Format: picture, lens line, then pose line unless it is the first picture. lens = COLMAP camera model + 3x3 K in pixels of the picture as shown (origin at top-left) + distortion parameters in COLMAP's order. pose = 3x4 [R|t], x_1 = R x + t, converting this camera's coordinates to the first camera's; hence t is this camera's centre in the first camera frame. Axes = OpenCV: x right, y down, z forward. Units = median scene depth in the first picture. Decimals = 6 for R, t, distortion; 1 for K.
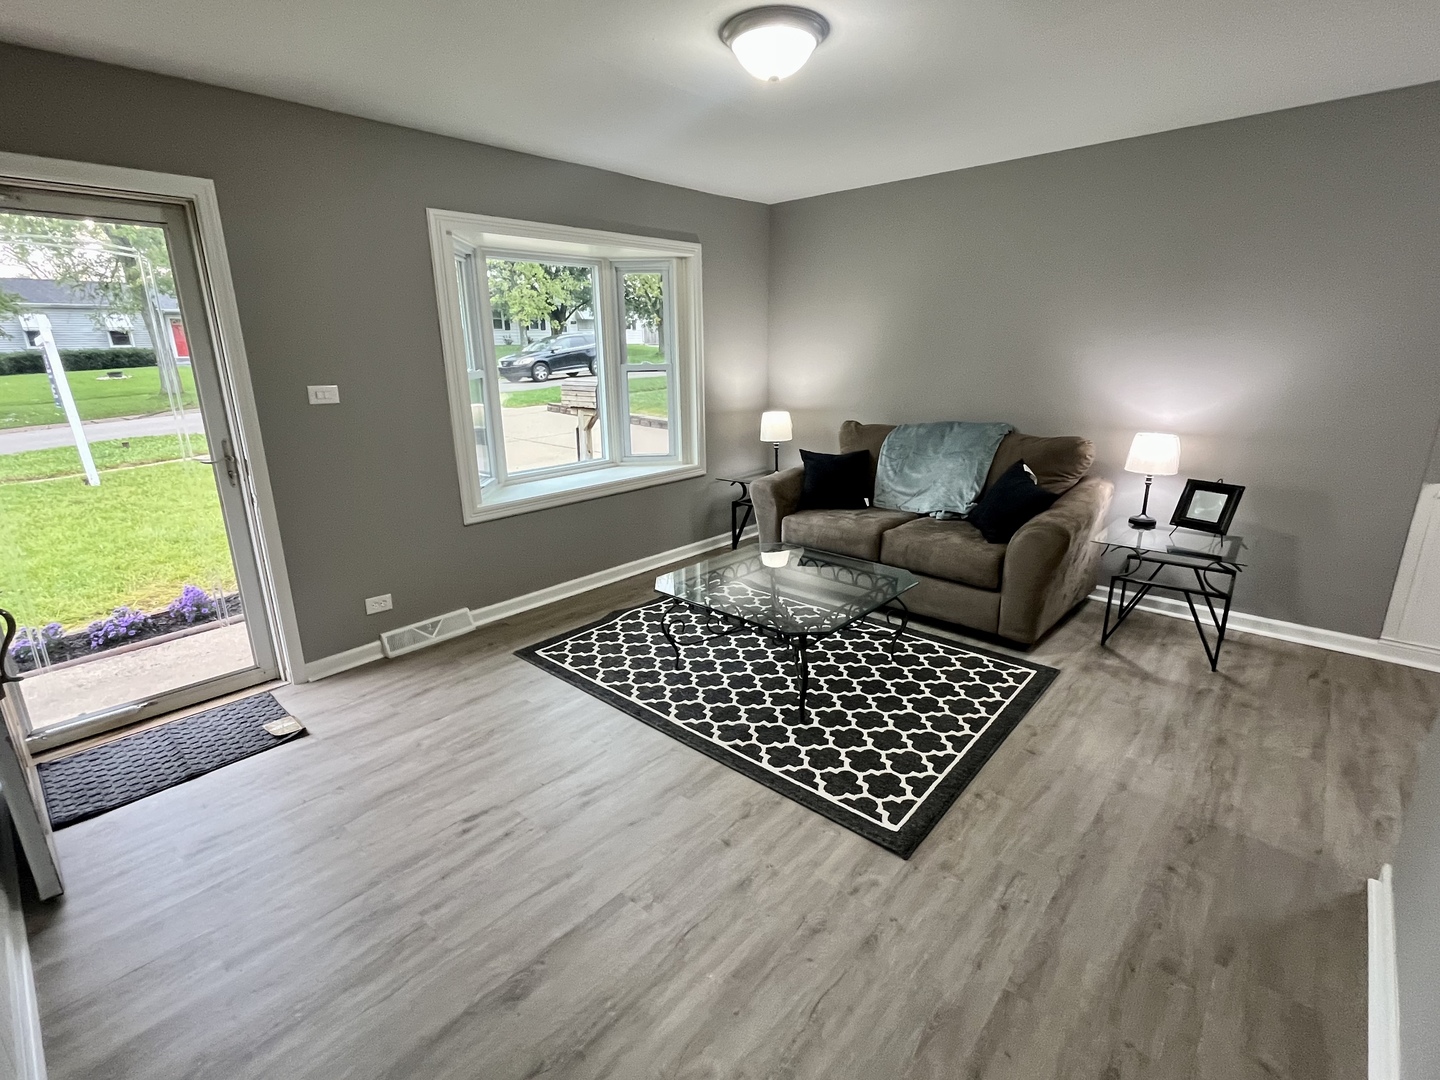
lens RADIAL K [[678.8, 0, 720.2], [0, 678.8, 543.4], [0, 0, 1]] dist [0.001324, 0.000171]
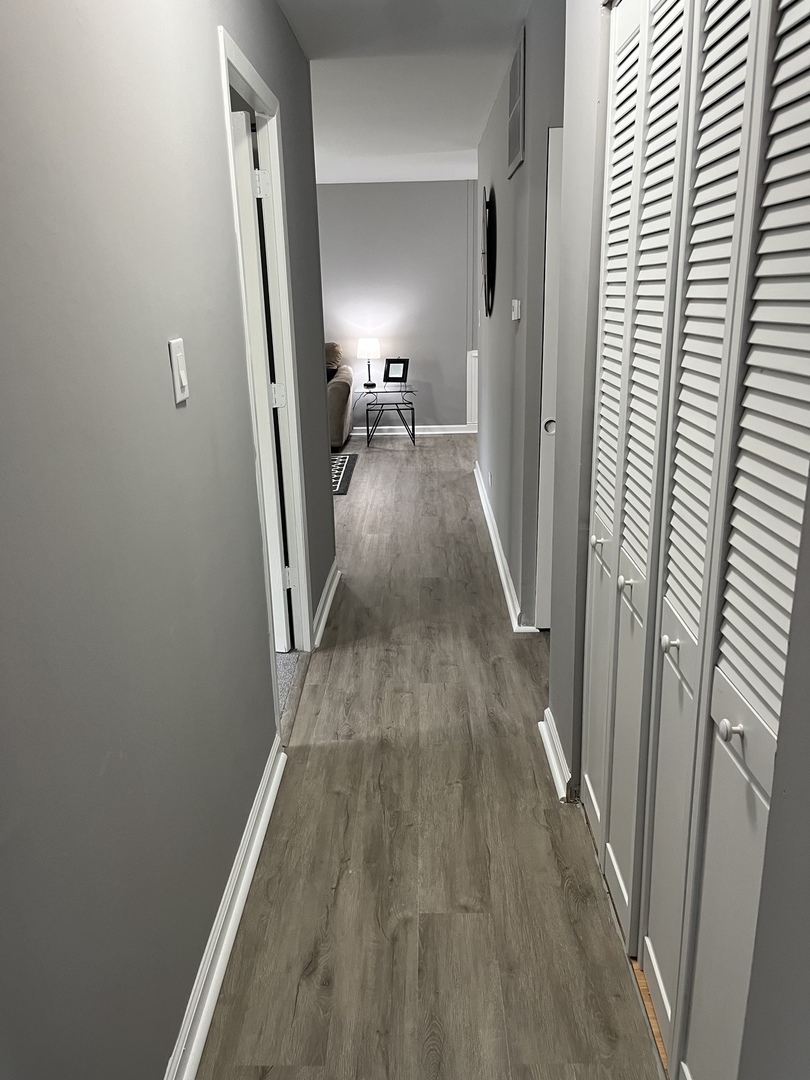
lens RADIAL K [[823.0, 0, 405.6], [0, 823.0, 542.9], [0, 0, 1]] dist [0.035173, -0.020718]
pose [[0.760518, -0.199707, 0.617843, -5.548908], [0.193410, 0.978008, 0.078052, 1.618128], [-0.619843, 0.060137, 0.782418, -5.749669]]
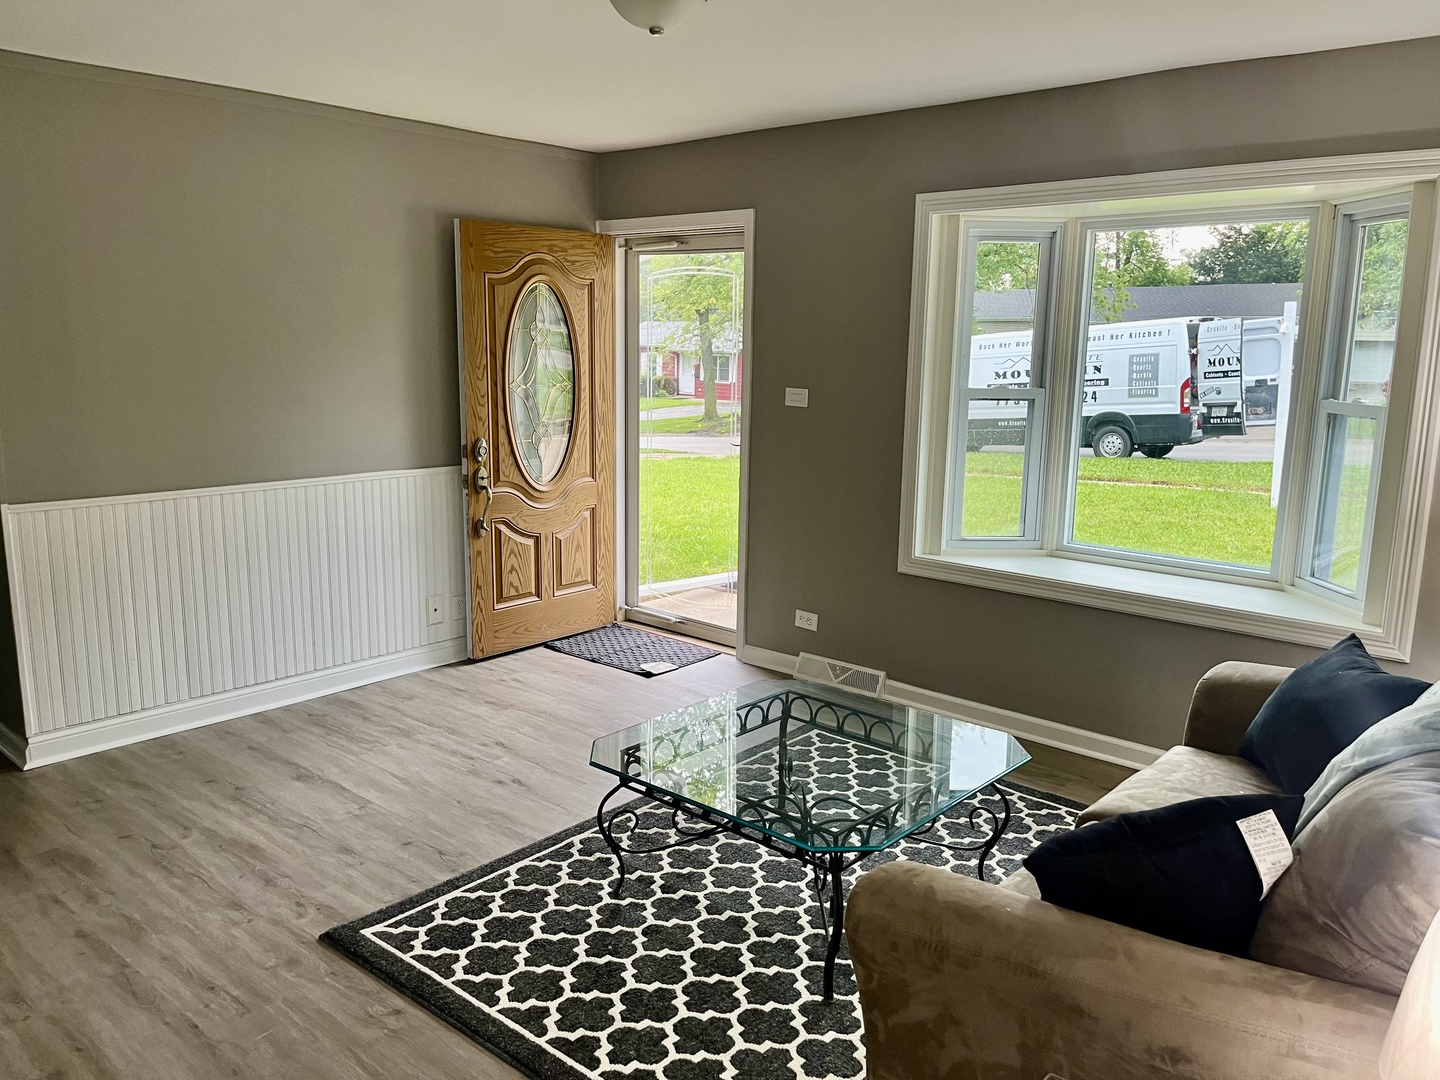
lens RADIAL K [[1097.3, 0, 724.5], [0, 1097.3, 547.9], [0, 0, 1]] dist [0.035173, -0.020718]
pose [[0.014740, 0.206707, -0.978292, 0.949438], [-0.296753, 0.935220, 0.193135, -0.261409], [0.954841, 0.287464, 0.075126, 0.754116]]
